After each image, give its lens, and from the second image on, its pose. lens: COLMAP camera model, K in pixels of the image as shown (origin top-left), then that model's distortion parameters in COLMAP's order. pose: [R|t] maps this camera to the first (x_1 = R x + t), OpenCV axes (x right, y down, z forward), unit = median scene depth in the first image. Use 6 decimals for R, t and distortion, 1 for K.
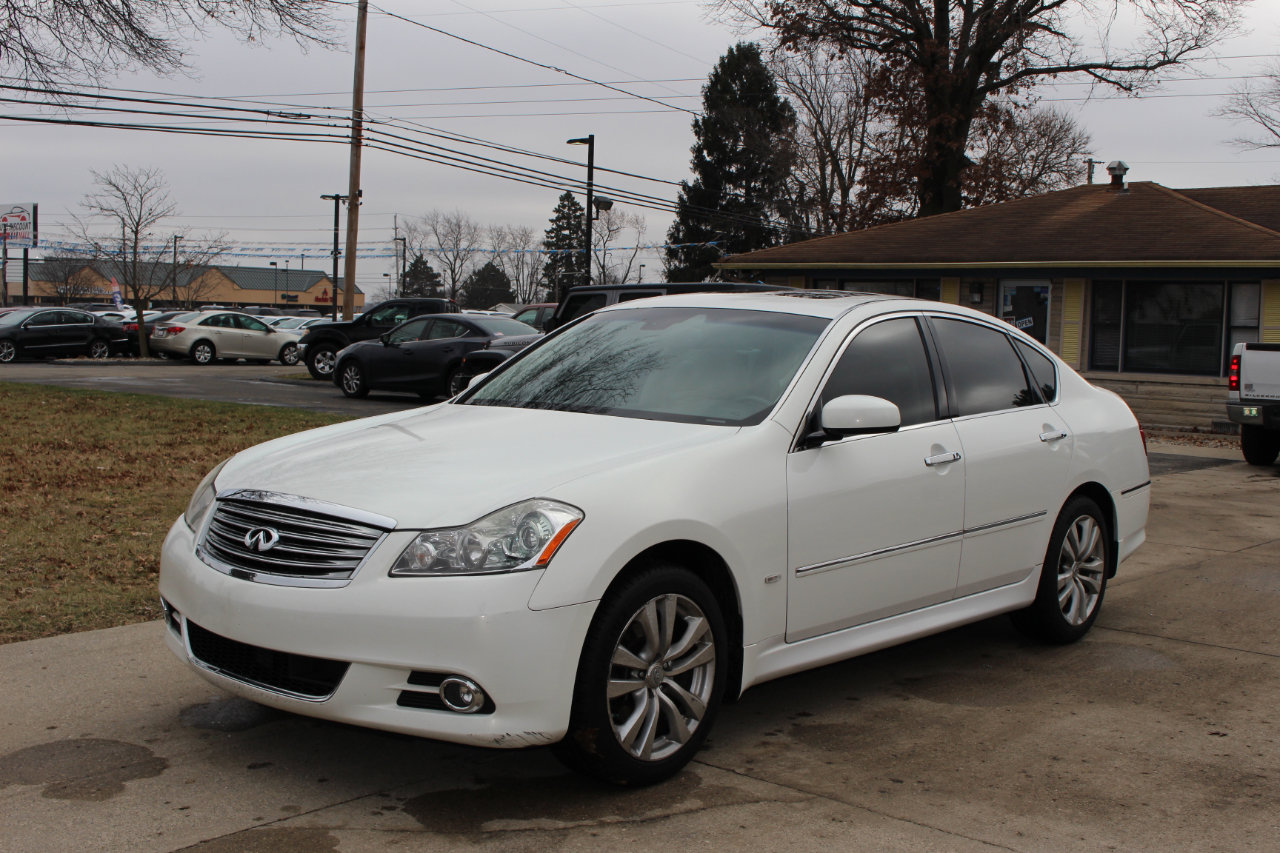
lens RADIAL K [[1558.8, 0, 612.0], [0, 1558.8, 370.7], [0, 0, 1]] dist [-0.071177, 0.000000]
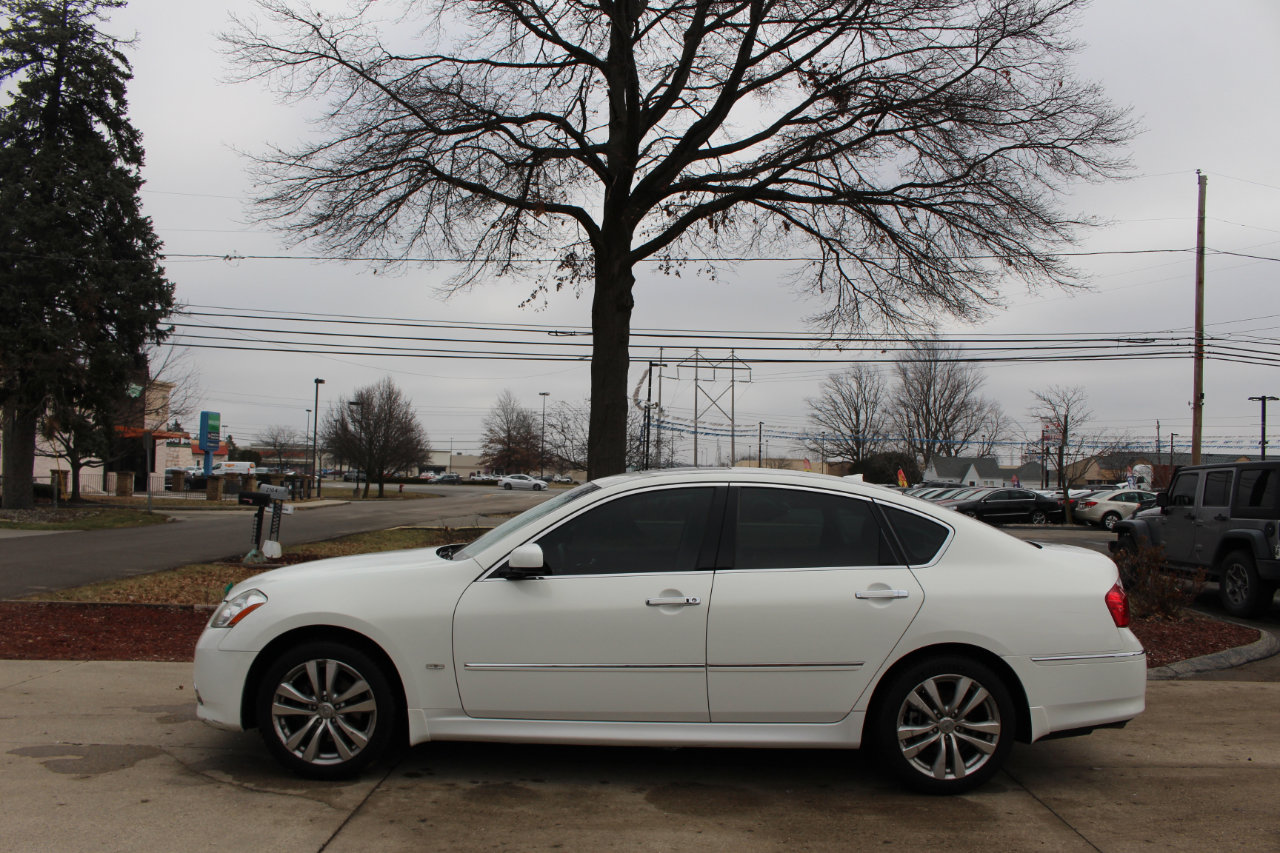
lens RADIAL K [[1079.1, 0, 587.9], [0, 1079.1, 397.8], [0, 0, 1]] dist [-0.091939, -0.001889]
pose [[0.643642, -0.063288, -0.762705, 0.168682], [-0.033912, 0.993238, -0.111035, -0.001359], [0.764575, 0.097332, 0.637143, 0.078452]]
